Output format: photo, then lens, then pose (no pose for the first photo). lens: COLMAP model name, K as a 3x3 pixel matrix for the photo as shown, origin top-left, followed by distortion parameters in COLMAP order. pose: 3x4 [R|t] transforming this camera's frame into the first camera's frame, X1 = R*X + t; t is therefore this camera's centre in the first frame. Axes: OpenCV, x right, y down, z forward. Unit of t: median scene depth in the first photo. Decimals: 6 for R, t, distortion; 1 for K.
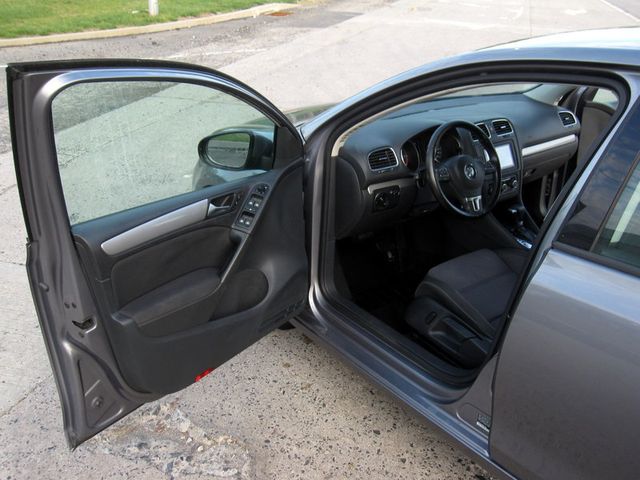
lens RADIAL K [[663.2, 0, 320.0], [0, 663.2, 240.0], [0, 0, 1]] dist [-0.024248, 0.004165]
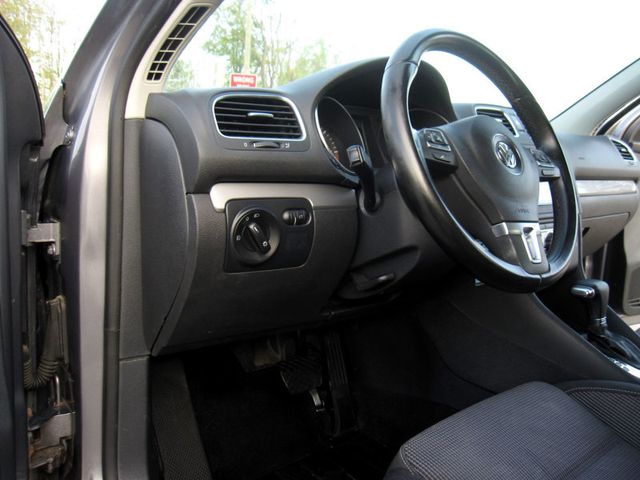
lens RADIAL K [[517.0, 0, 320.0], [0, 517.0, 240.0], [0, 0, 1]] dist [-0.121463, -0.000441]
pose [[0.999438, 0.018867, 0.027706, 0.117923], [-0.010655, 0.962497, -0.271084, 0.014372], [-0.031781, 0.270636, 0.962157, 0.738300]]
